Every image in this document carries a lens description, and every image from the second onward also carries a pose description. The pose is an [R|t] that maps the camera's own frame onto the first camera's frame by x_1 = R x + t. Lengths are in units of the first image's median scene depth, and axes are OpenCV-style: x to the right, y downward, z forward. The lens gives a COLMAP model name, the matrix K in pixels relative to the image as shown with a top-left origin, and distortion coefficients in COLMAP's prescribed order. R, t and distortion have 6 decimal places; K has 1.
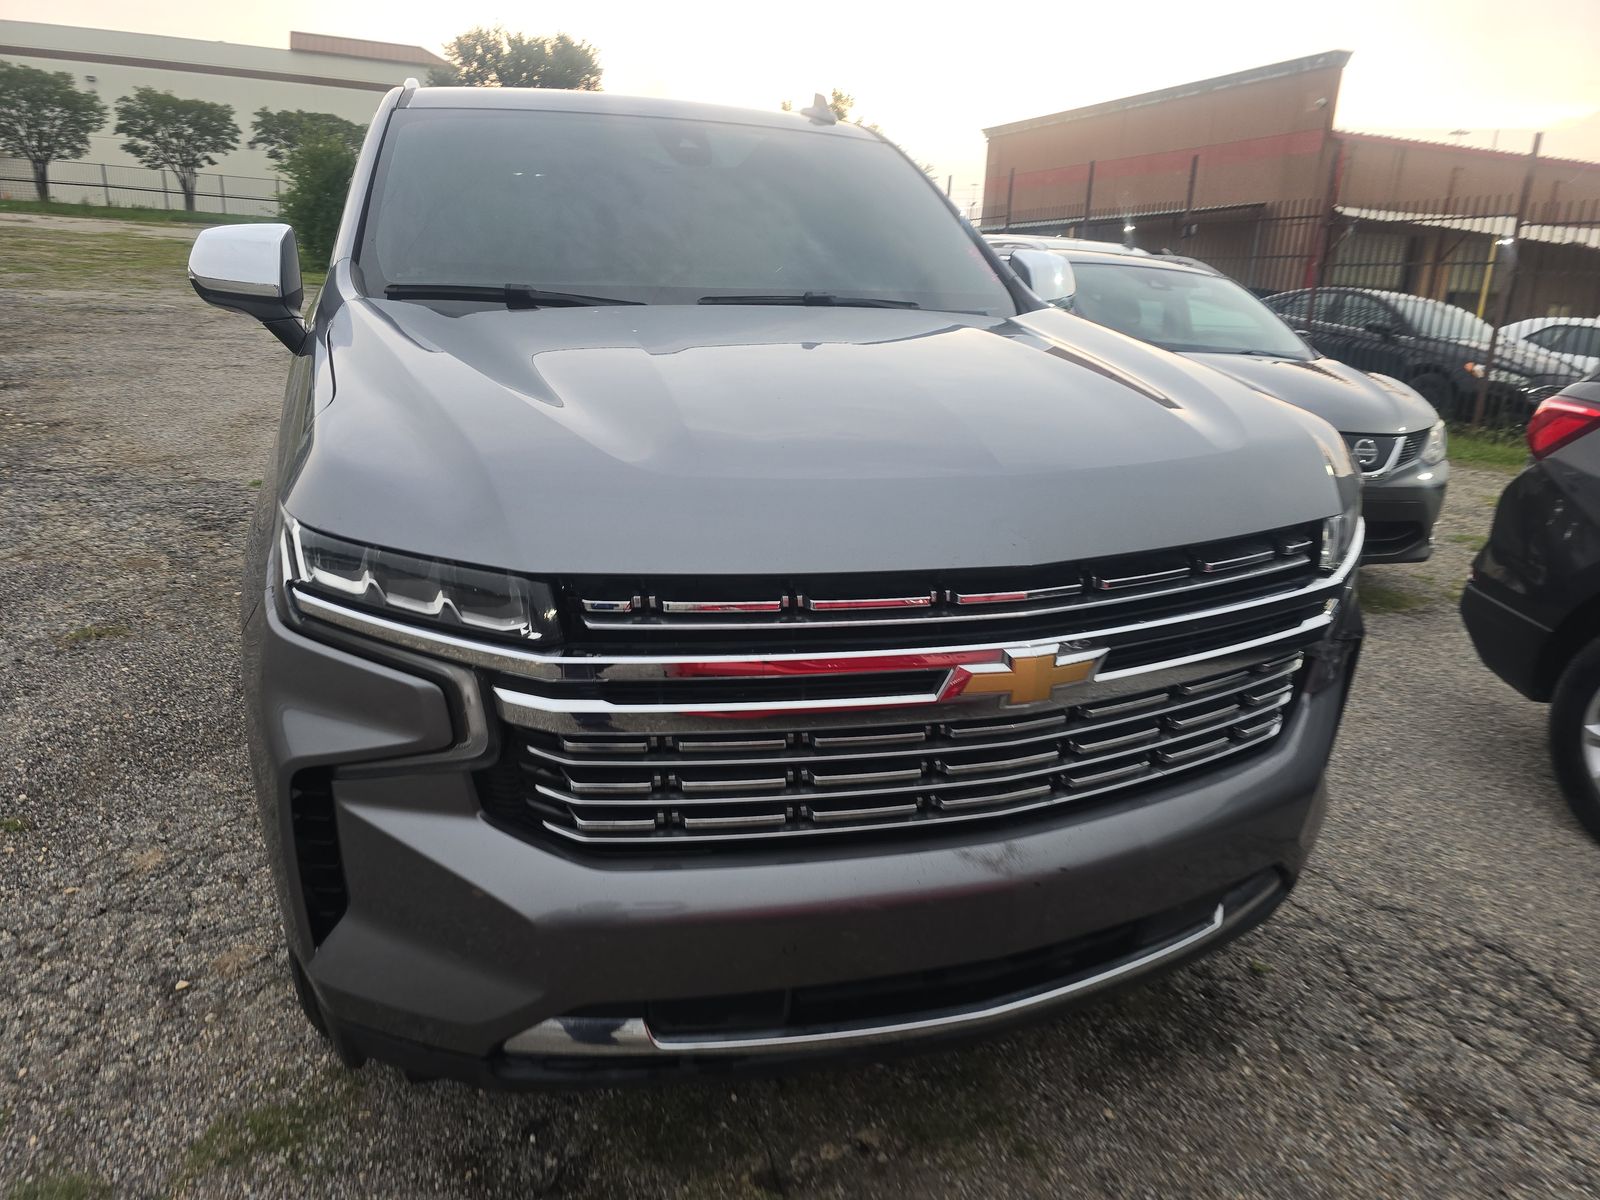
lens RADIAL K [[1093.6, 0, 776.2], [0, 1093.6, 605.7], [0, 0, 1]] dist [0.040988, -0.042479]
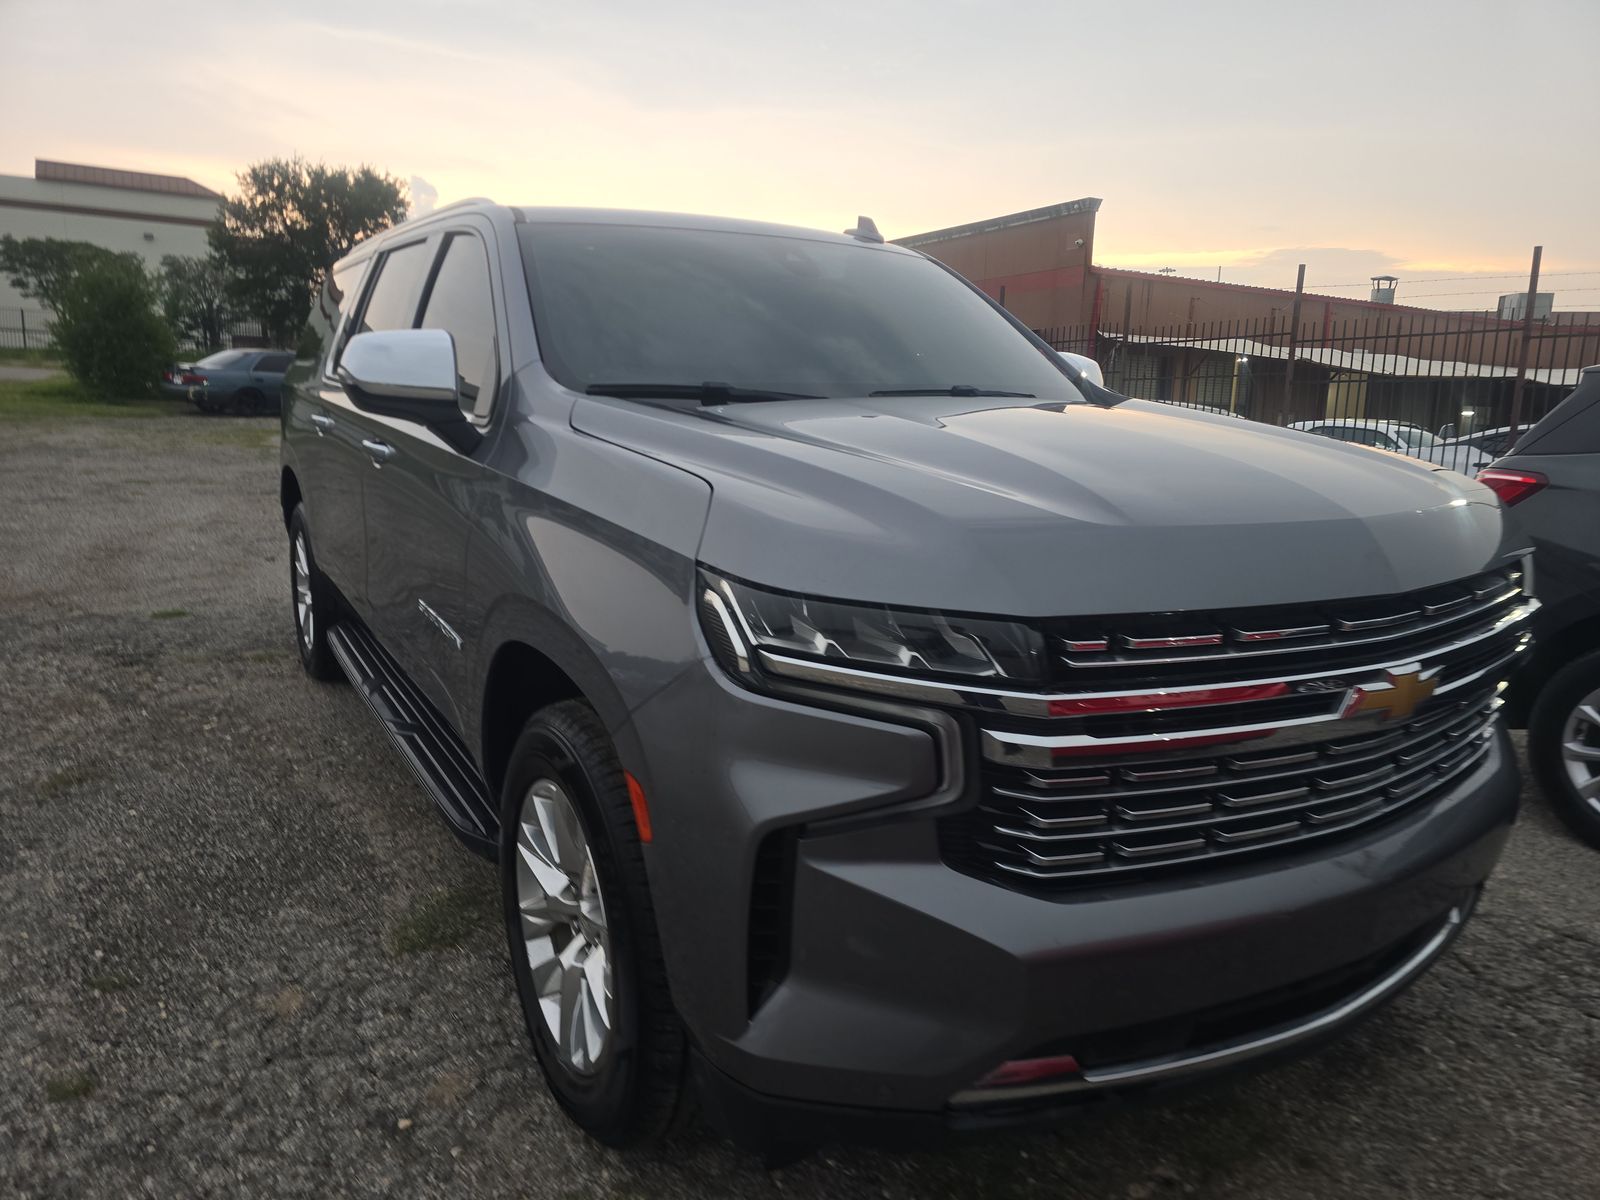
lens RADIAL K [[1093.6, 0, 776.2], [0, 1093.6, 605.7], [0, 0, 1]] dist [0.040988, -0.042479]
pose [[0.981000, -0.050884, 0.187214, -0.362670], [0.070507, 0.992517, -0.099698, 0.025939], [-0.180740, 0.111003, 0.977247, -0.005754]]
